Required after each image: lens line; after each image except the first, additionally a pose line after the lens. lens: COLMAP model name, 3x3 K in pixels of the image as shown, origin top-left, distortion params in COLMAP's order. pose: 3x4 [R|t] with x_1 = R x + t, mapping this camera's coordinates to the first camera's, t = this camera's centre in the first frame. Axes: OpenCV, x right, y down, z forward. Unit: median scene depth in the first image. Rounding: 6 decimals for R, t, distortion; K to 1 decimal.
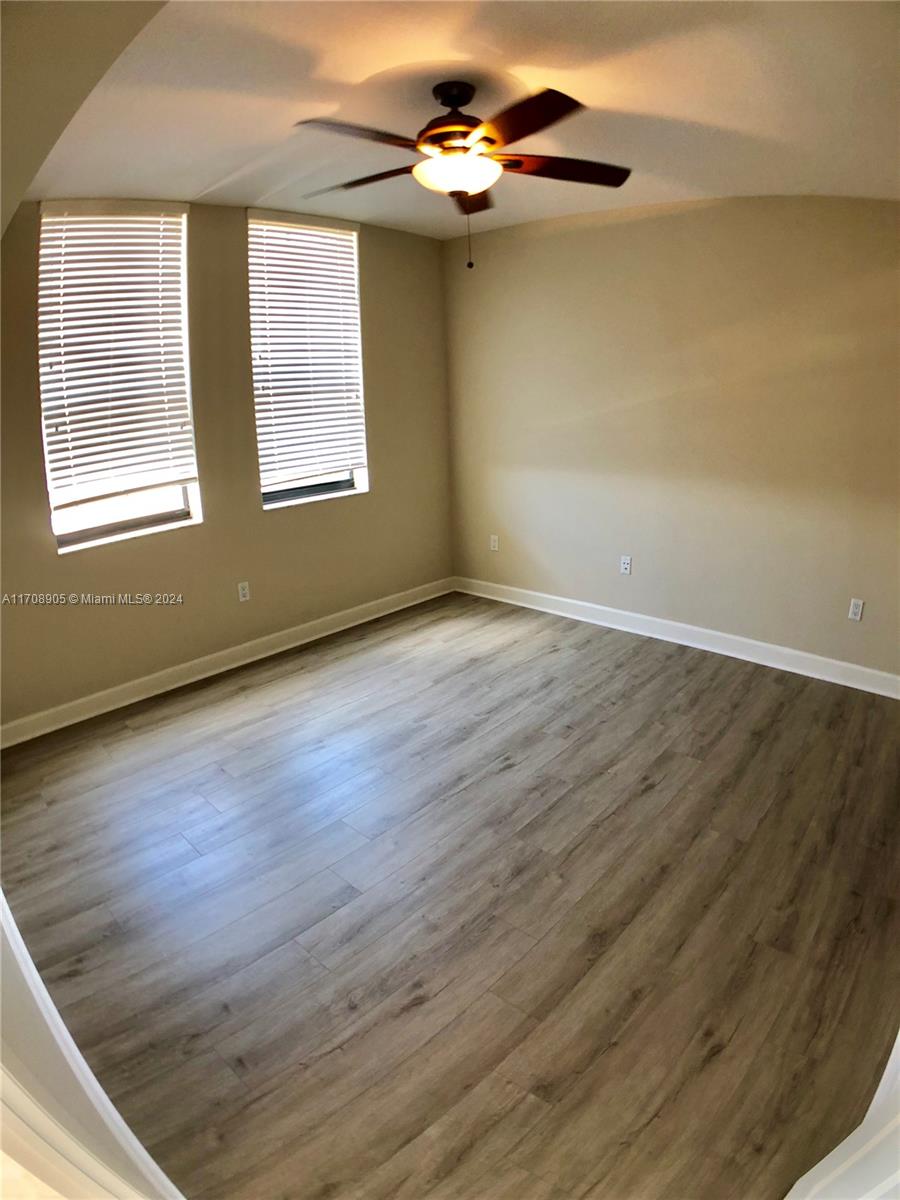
lens RADIAL K [[620.4, 0, 450.0], [0, 620.4, 600.0], [0, 0, 1]] dist [-0.251735, 0.053460]
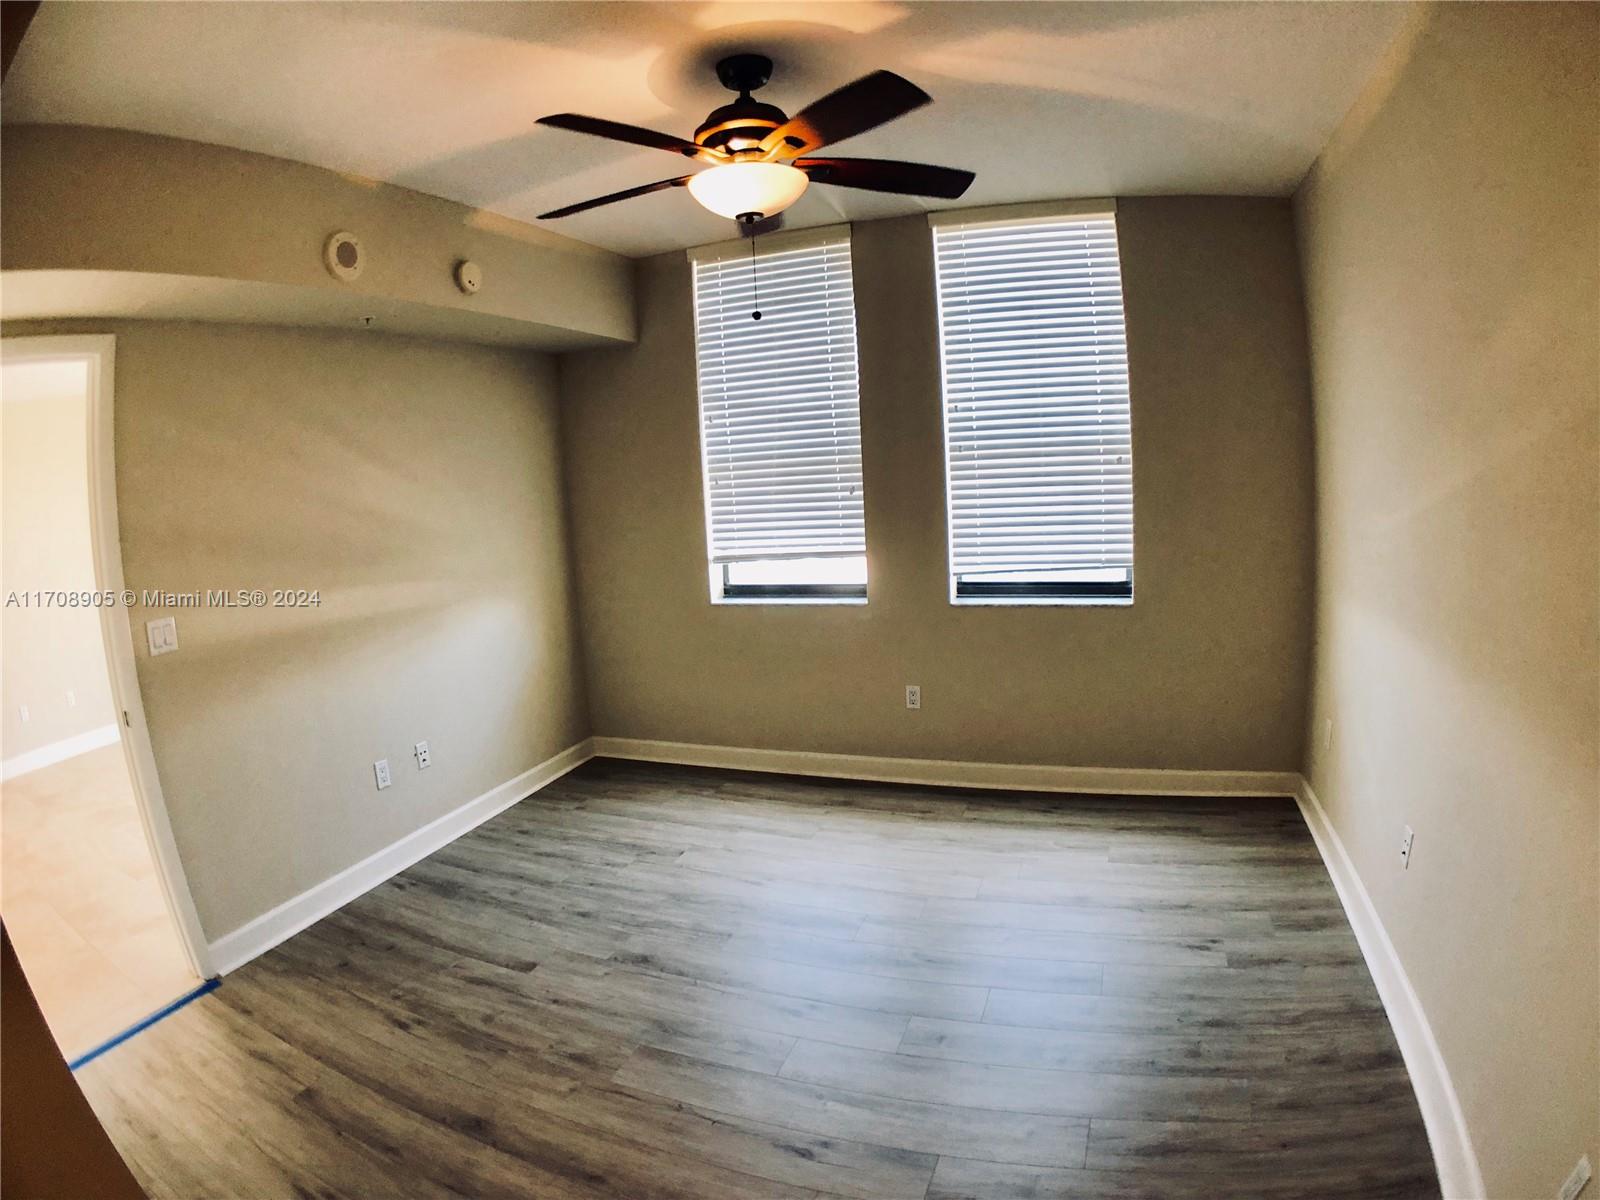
lens RADIAL K [[846.4, 0, 841.0], [0, 846.4, 596.3], [0, 0, 1]] dist [-0.262521, 0.057345]
pose [[0.409599, 0.144400, -0.900765, 0.787302], [-0.244735, 0.968592, 0.043986, -0.218462], [0.878825, 0.202433, 0.432074, 0.511014]]
